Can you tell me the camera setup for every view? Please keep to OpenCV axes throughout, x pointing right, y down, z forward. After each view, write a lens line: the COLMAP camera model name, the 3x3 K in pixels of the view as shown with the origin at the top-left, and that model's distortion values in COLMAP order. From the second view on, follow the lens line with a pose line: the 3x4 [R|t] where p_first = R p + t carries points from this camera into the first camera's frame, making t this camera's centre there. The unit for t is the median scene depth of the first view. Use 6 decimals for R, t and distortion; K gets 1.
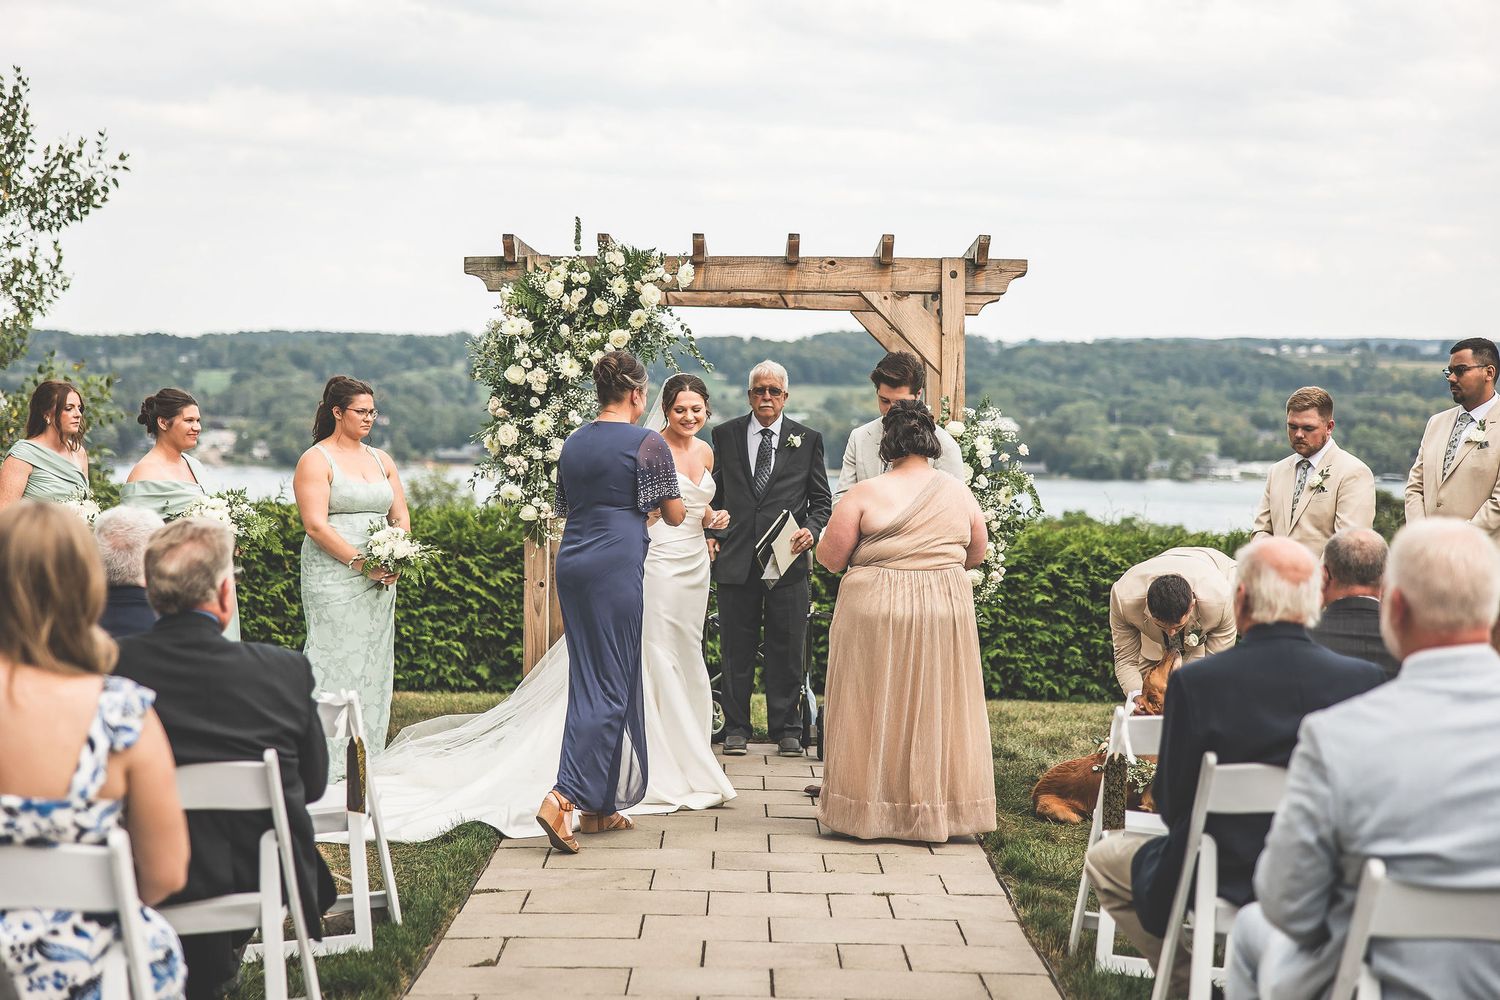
lens RADIAL K [[2422.7, 0, 750.9], [0, 2422.7, 467.5], [0, 0, 1]] dist [0.014612, -0.034237]
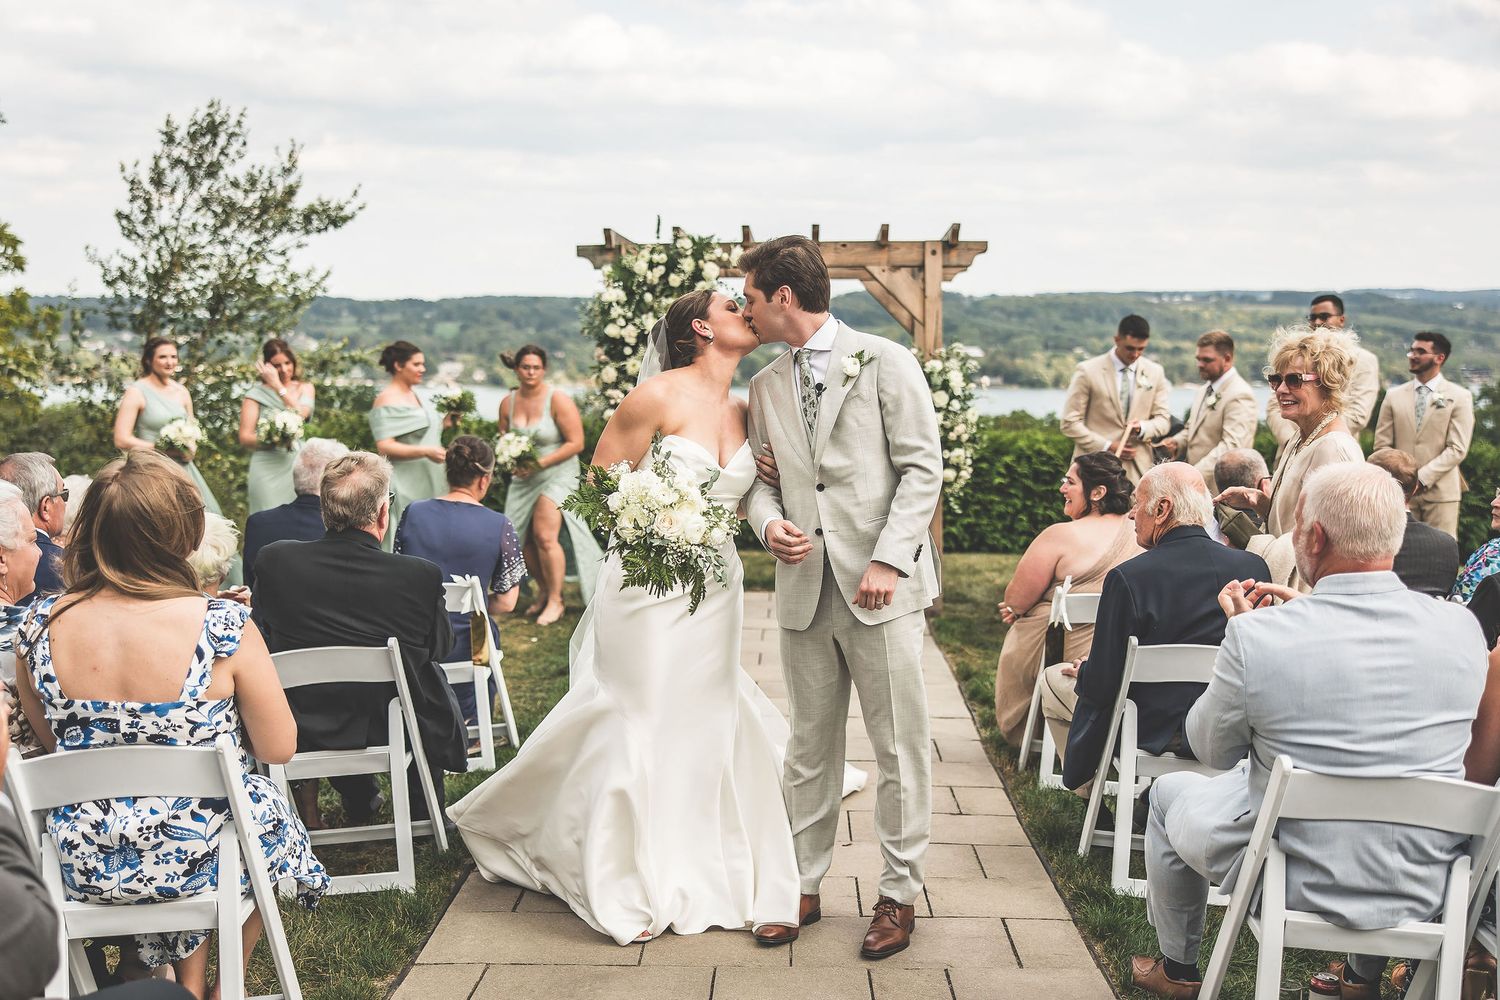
lens RADIAL K [[1611.0, 0, 730.9], [0, 1611.0, 502.6], [0, 0, 1]] dist [-0.008375, 0.010575]
pose [[0.998918, -0.008158, -0.045795, 0.010324], [0.011523, 0.997213, 0.073708, -0.007572], [0.045066, -0.074156, 0.996228, 0.085065]]
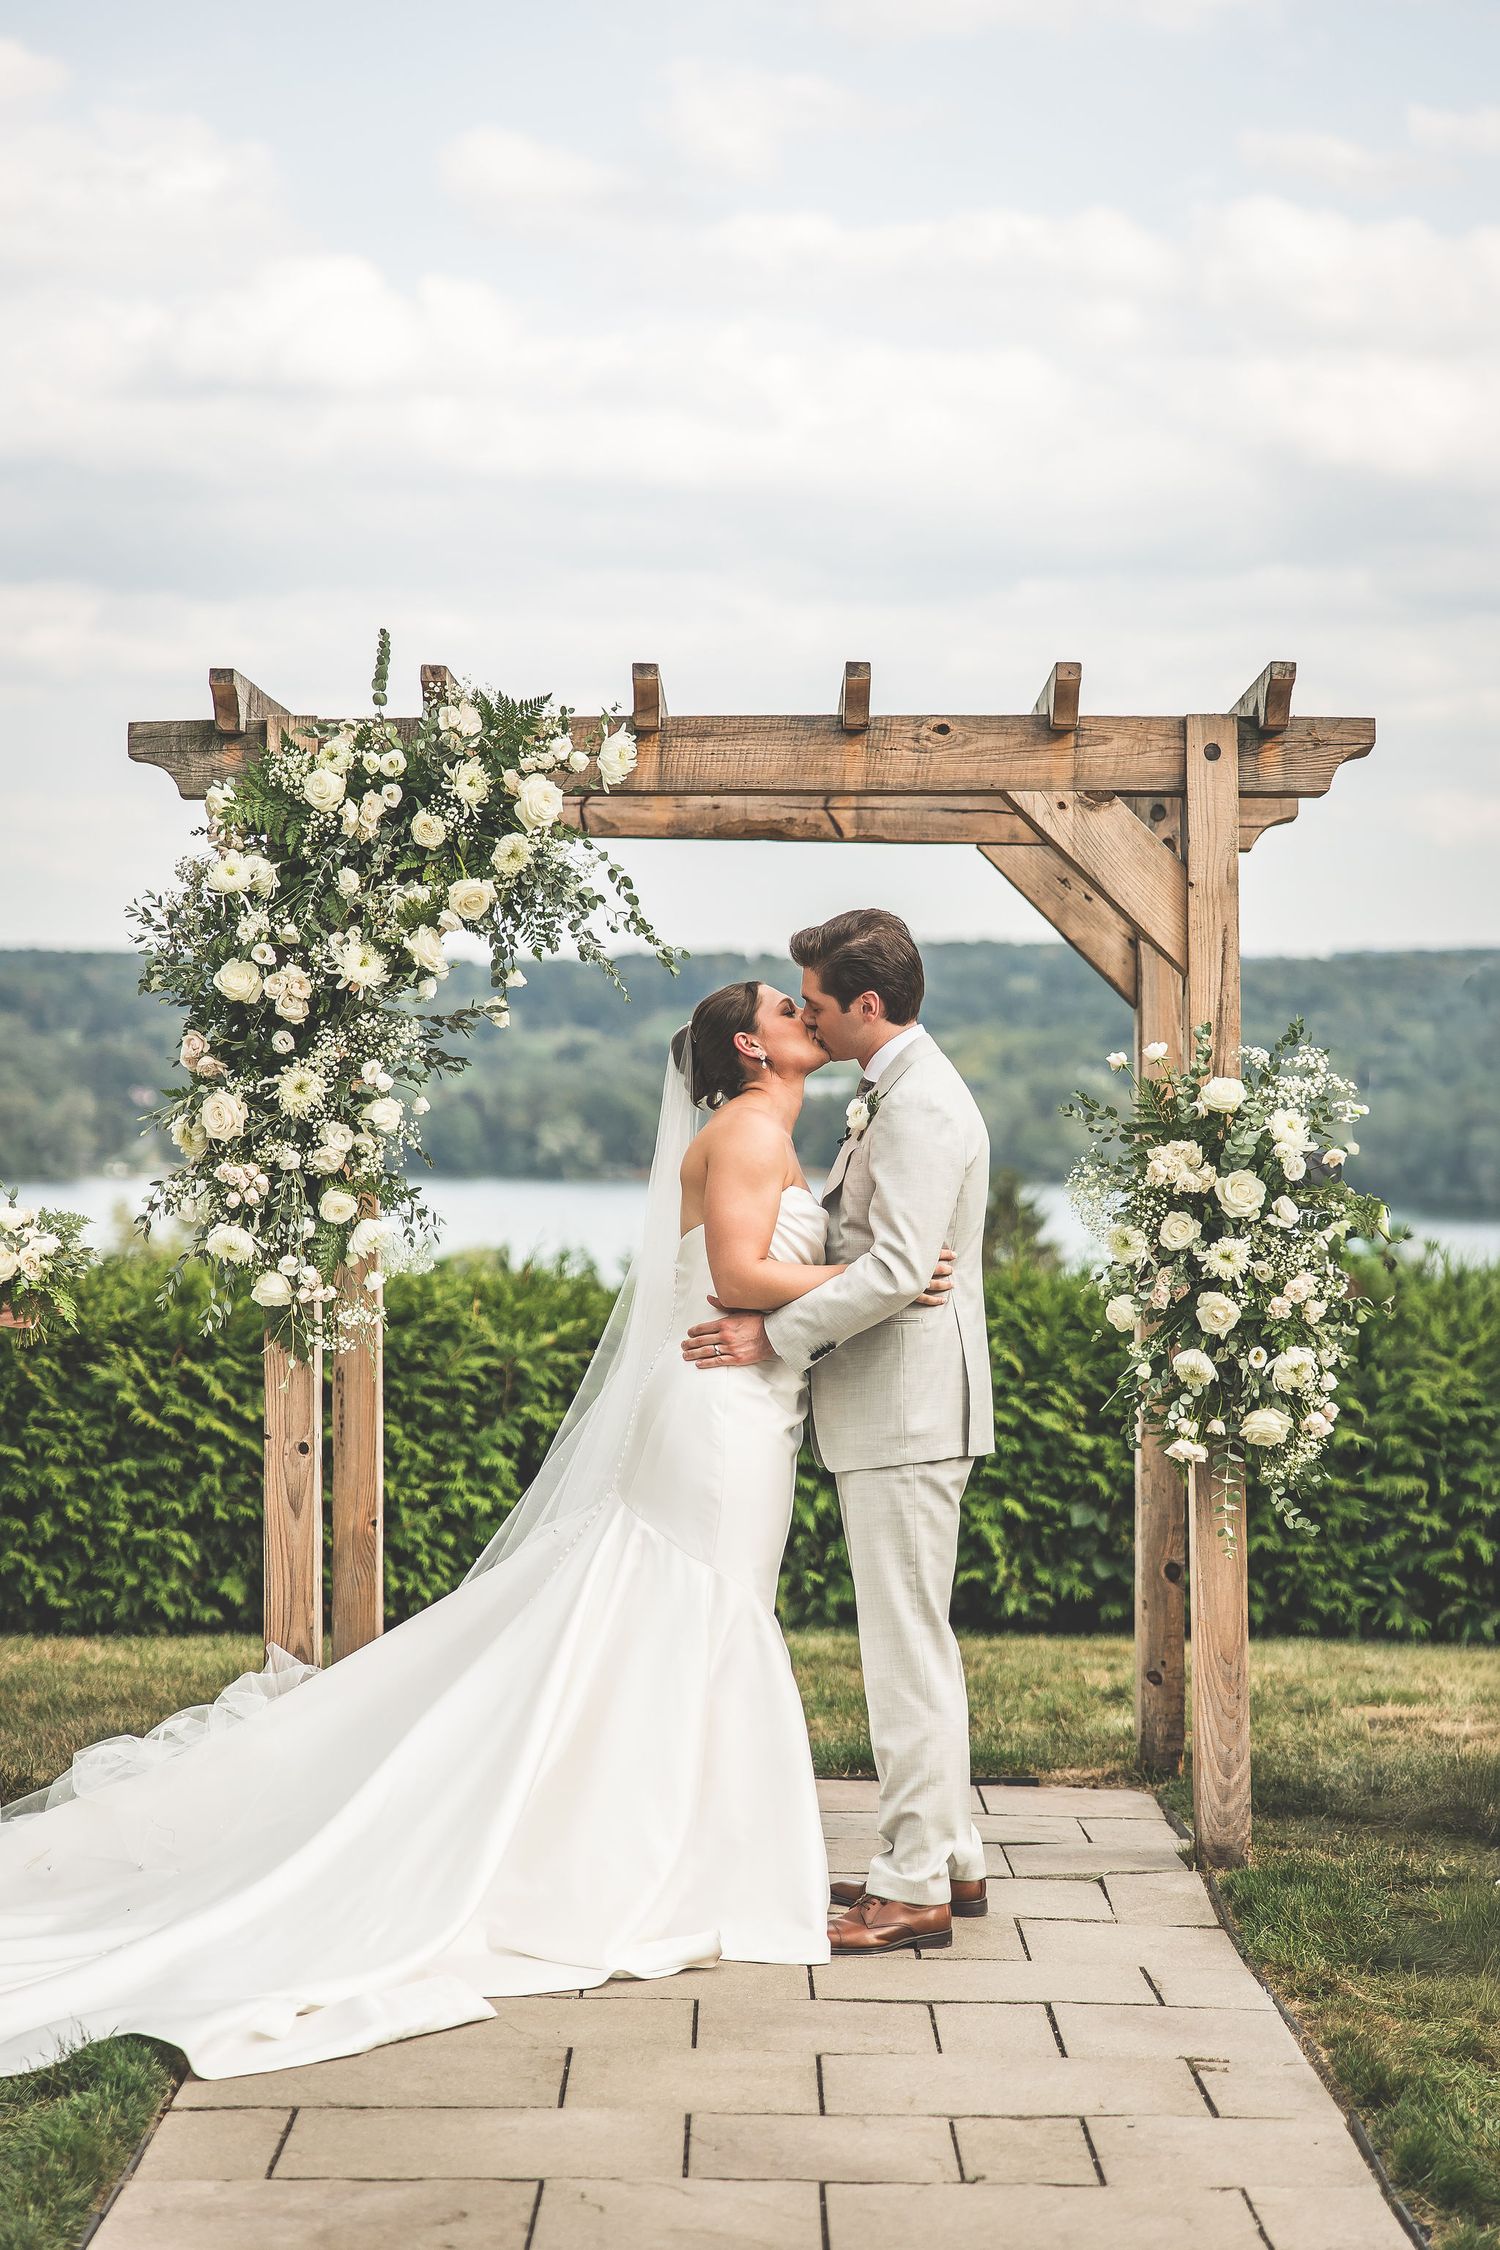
lens RADIAL K [[4051.1, 0, 750.0], [0, 4051.1, 1125.0], [0, 0, 1]] dist [0.034239, 0.094802]
pose [[0.999960, -0.008675, -0.002286, -0.001313], [0.008649, 0.999901, -0.011079, -0.002583], [0.002382, 0.011059, 0.999936, 0.249233]]
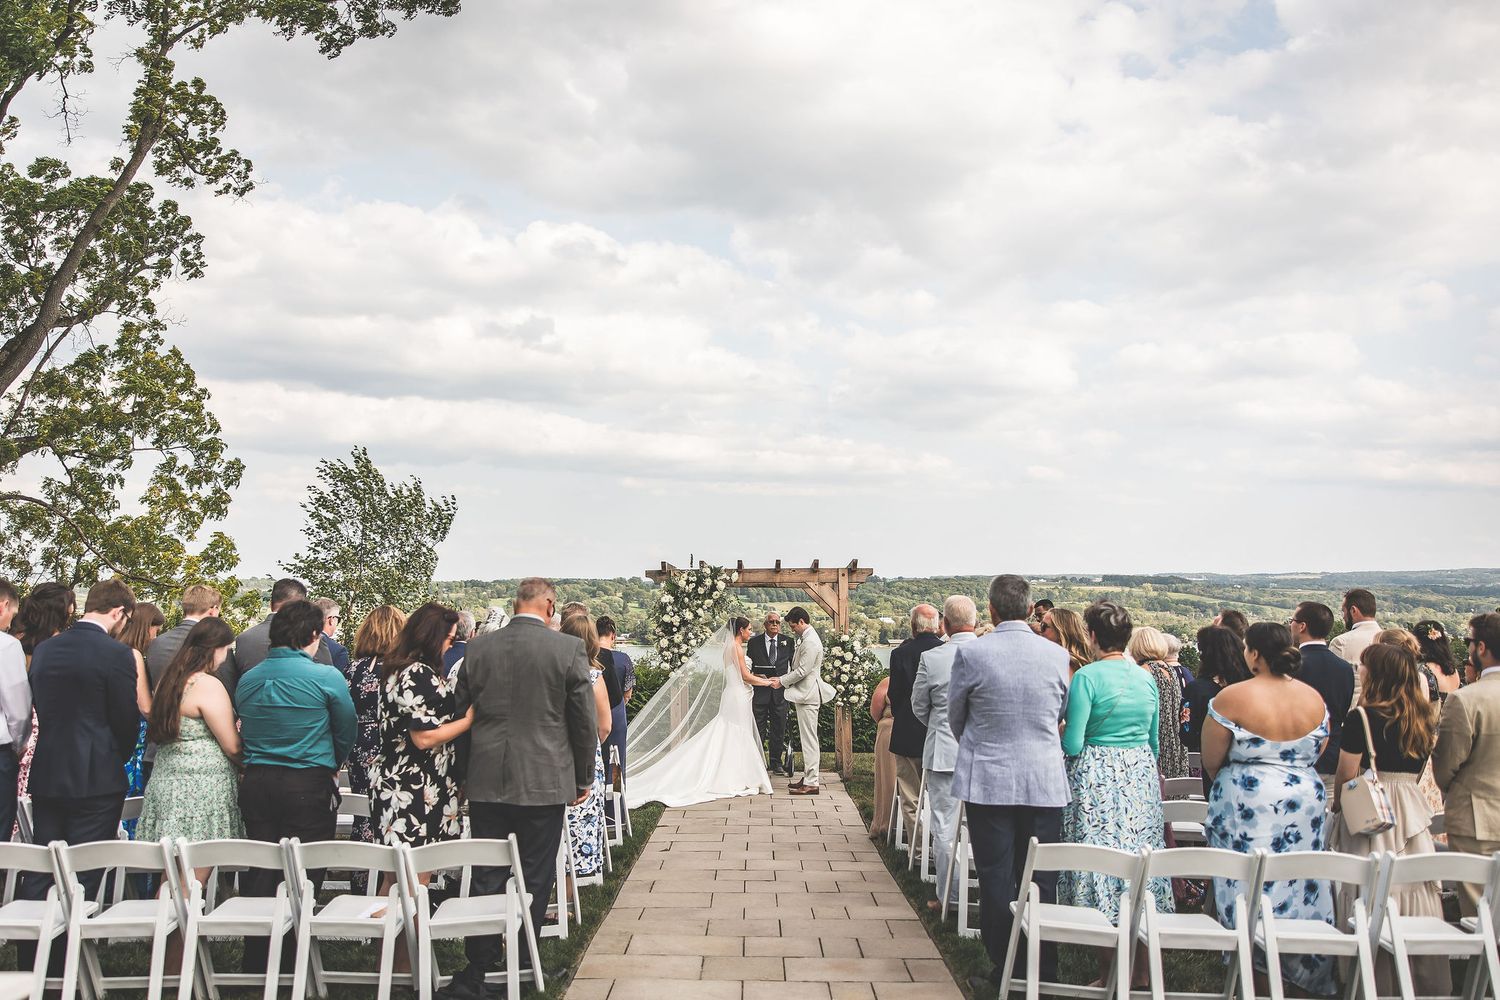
lens RADIAL K [[1184.0, 0, 732.8], [0, 1184.0, 496.2], [0, 0, 1]] dist [-0.002235, 0.057739]
pose [[0.999570, -0.017102, -0.023830, 0.001170], [0.014034, 0.992250, -0.123459, -0.011735], [0.025756, 0.123071, 0.992064, -0.212557]]
